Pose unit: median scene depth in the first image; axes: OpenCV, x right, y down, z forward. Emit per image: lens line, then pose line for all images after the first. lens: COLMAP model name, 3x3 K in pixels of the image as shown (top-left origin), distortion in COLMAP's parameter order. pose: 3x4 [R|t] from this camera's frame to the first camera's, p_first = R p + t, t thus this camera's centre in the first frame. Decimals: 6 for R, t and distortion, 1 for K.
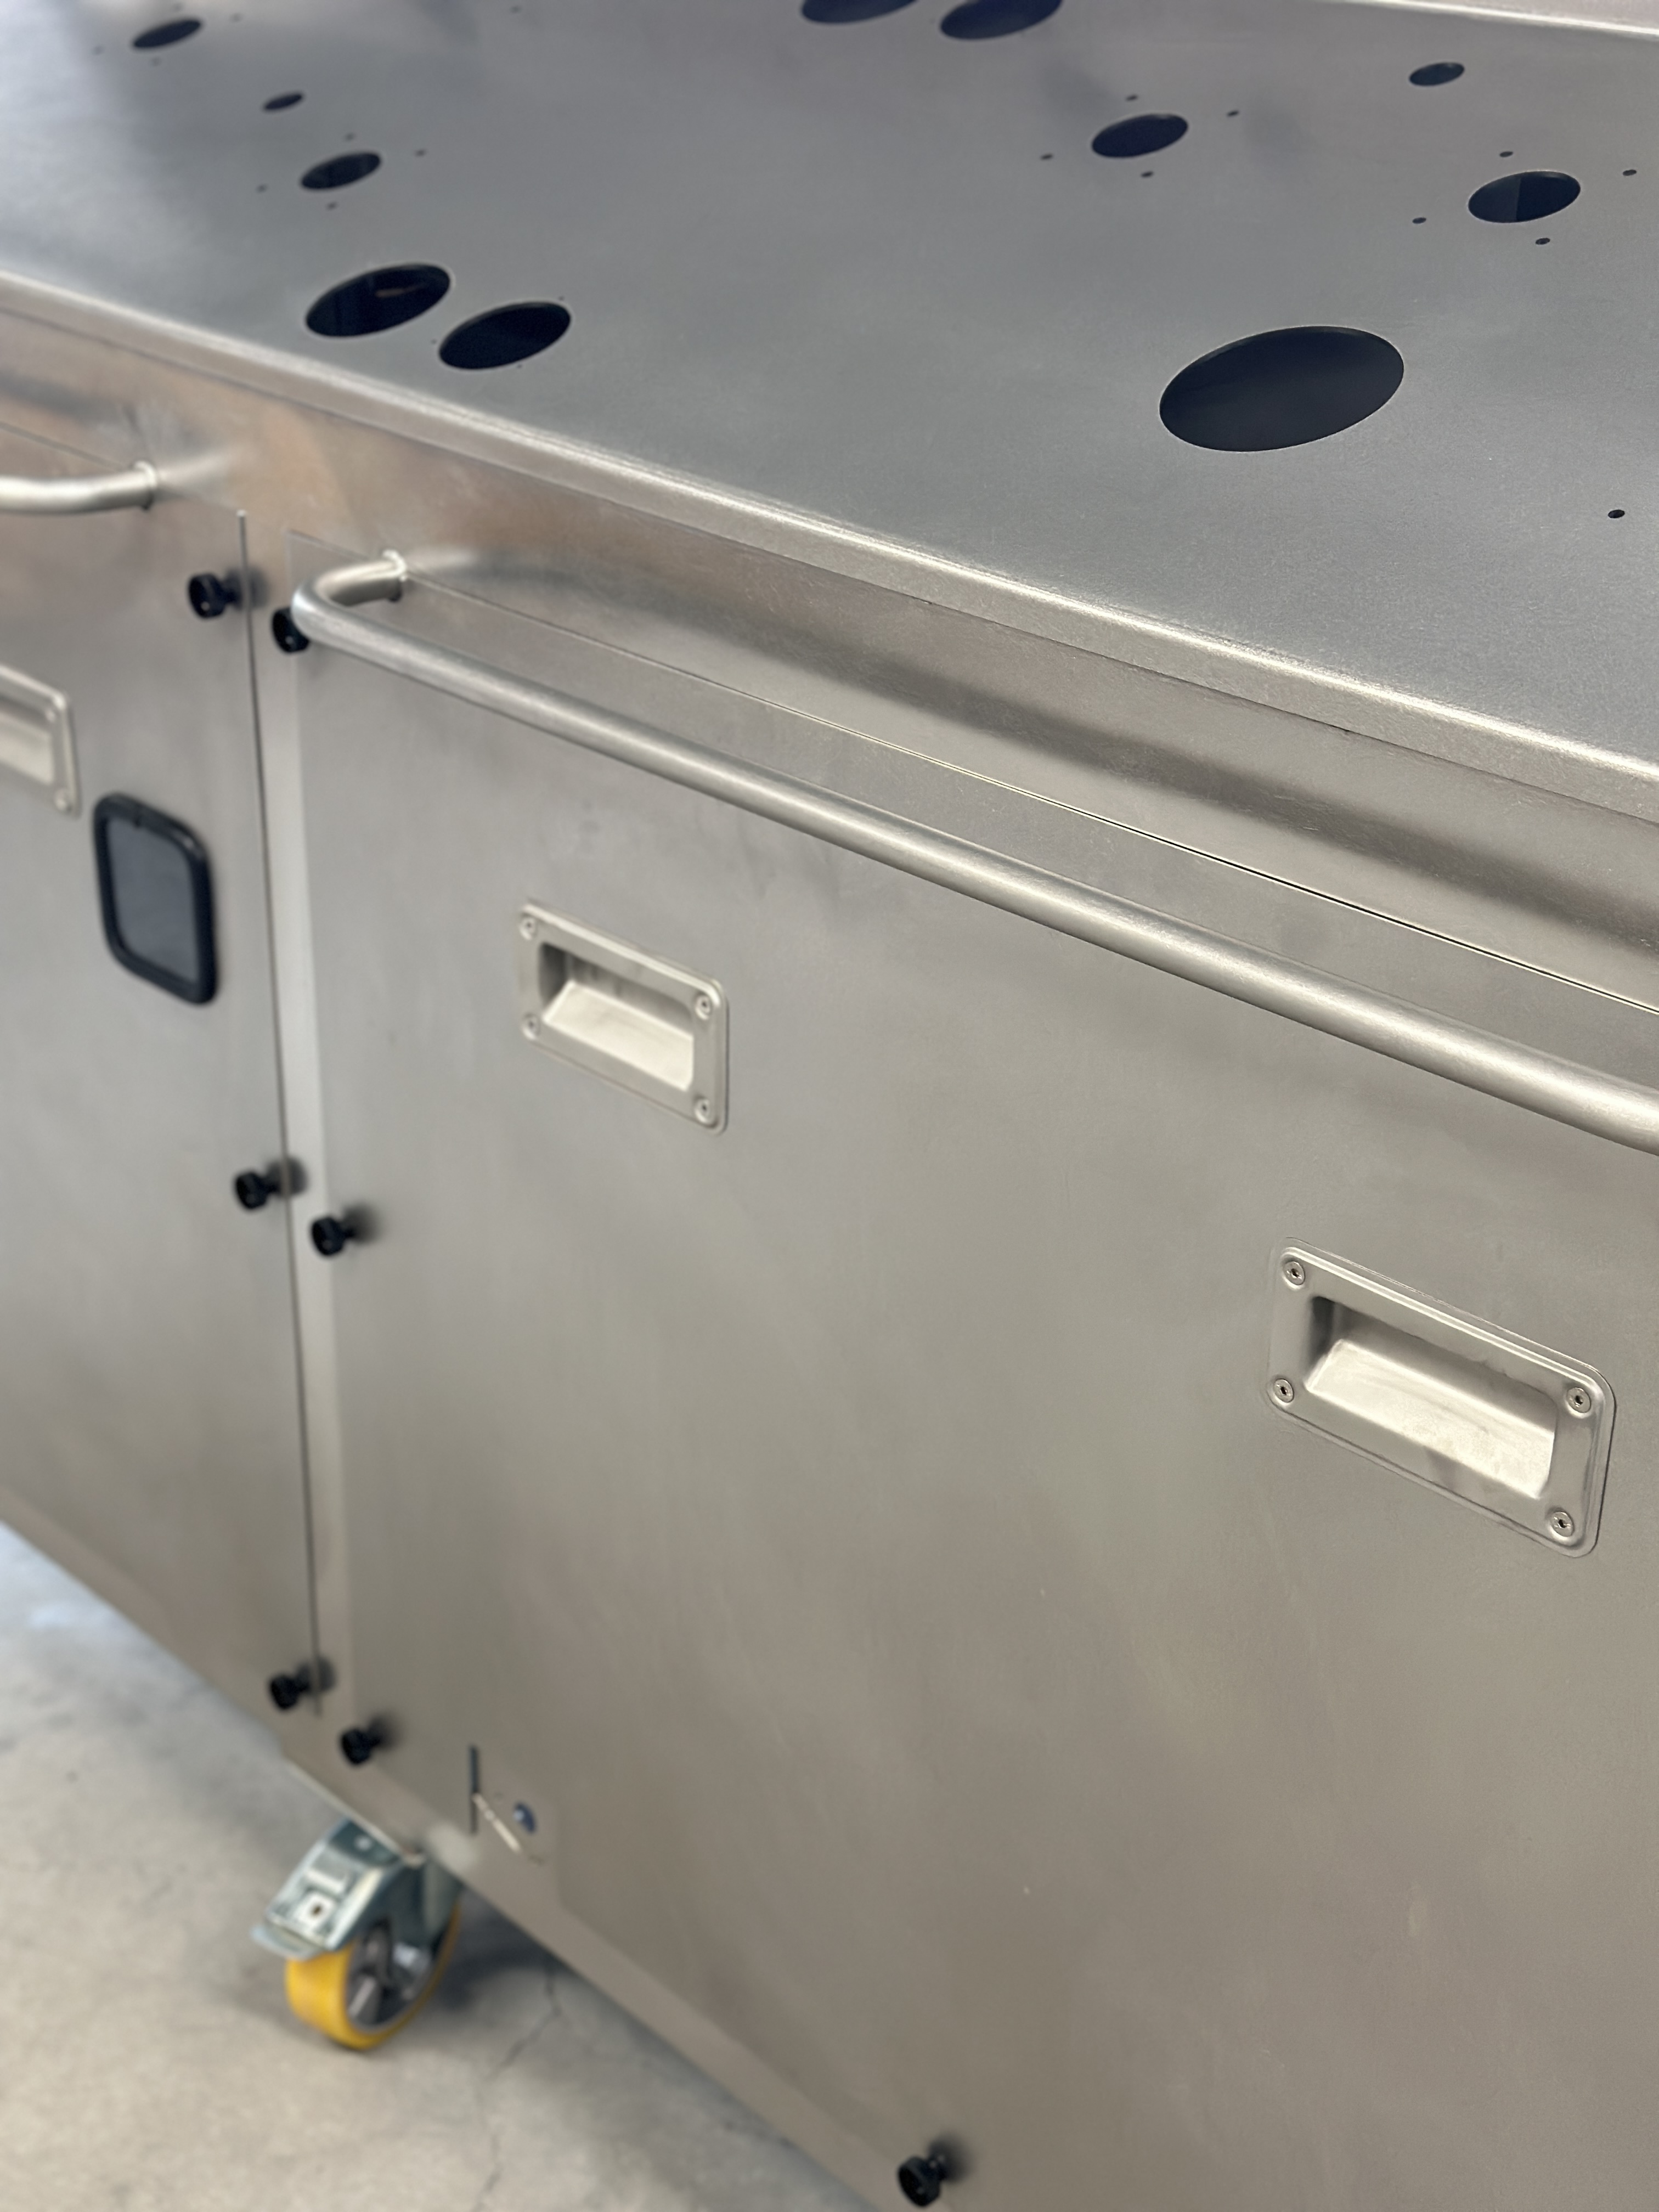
lens RADIAL K [[3097.9, 0, 829.5], [0, 3097.9, 1106.0], [0, 0, 1]] dist [0.128951, -0.037380]
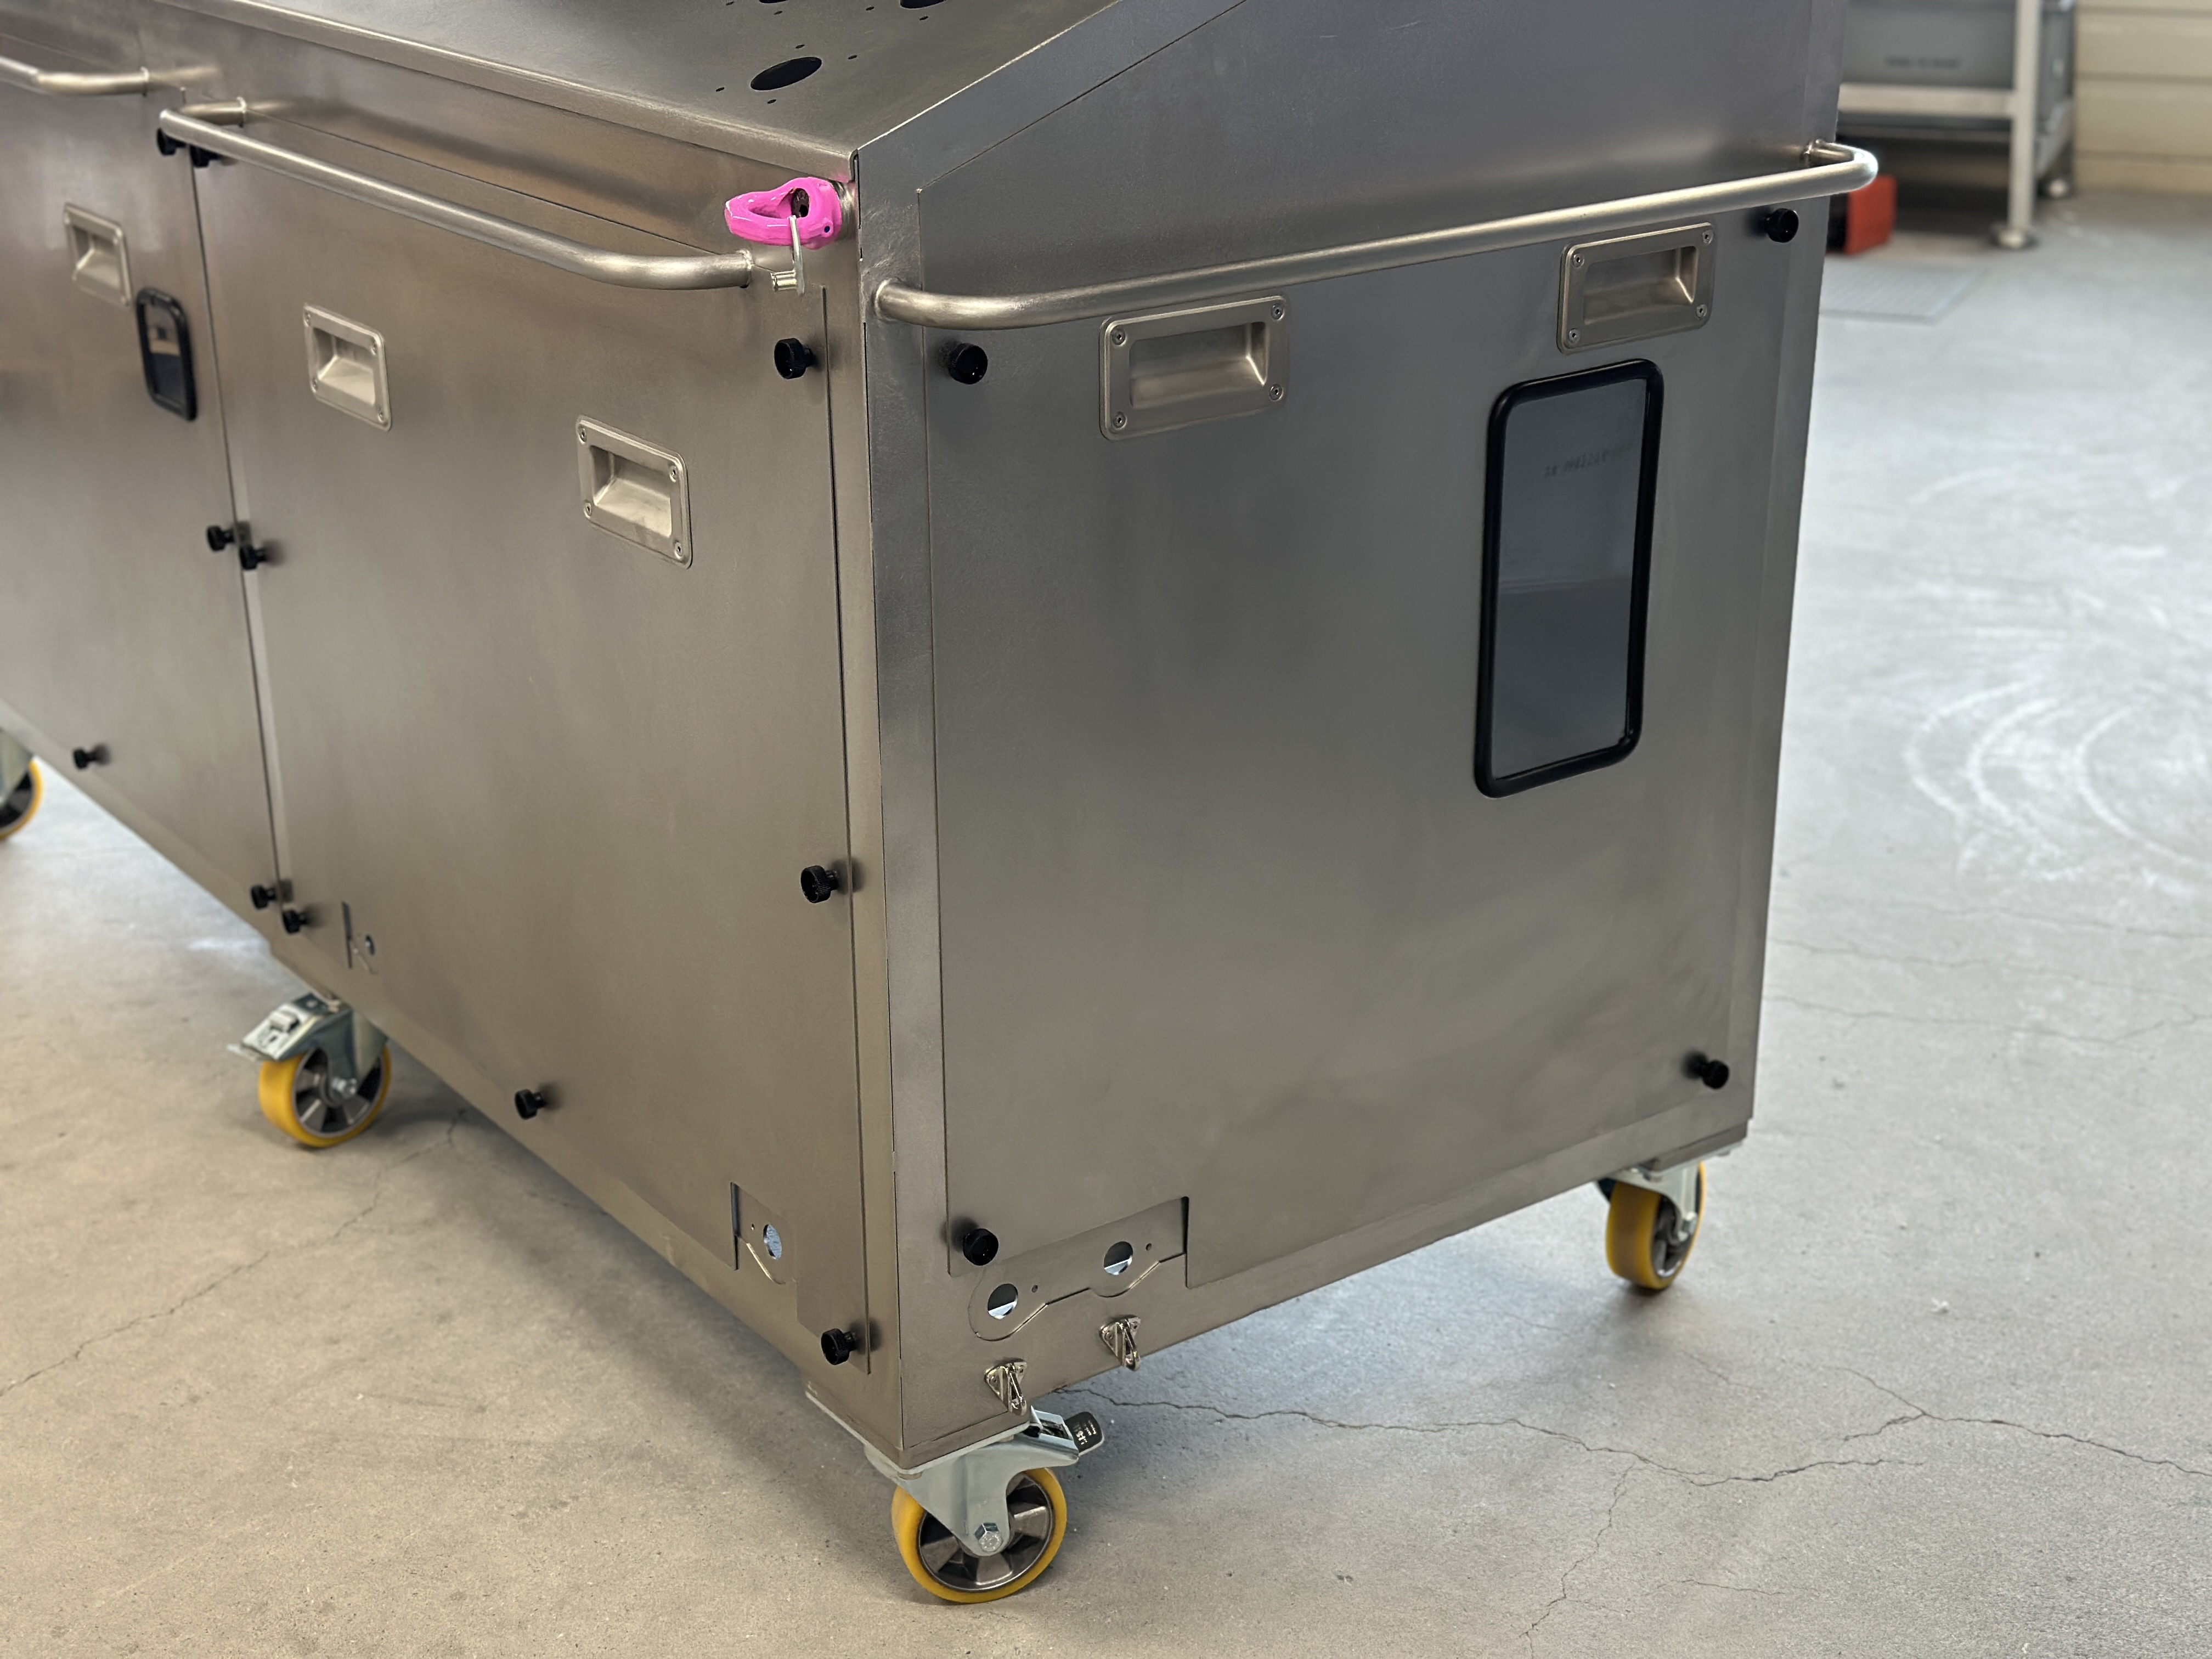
lens RADIAL K [[3056.1, 0, 1106.0], [0, 3056.1, 829.5], [0, 0, 1]] dist [0.129731, -0.135590]
pose [[0.990852, 0.025189, -0.132582, 0.469494], [-0.035181, 0.996669, -0.073573, 0.272784], [0.130288, 0.077564, 0.988438, -0.470222]]
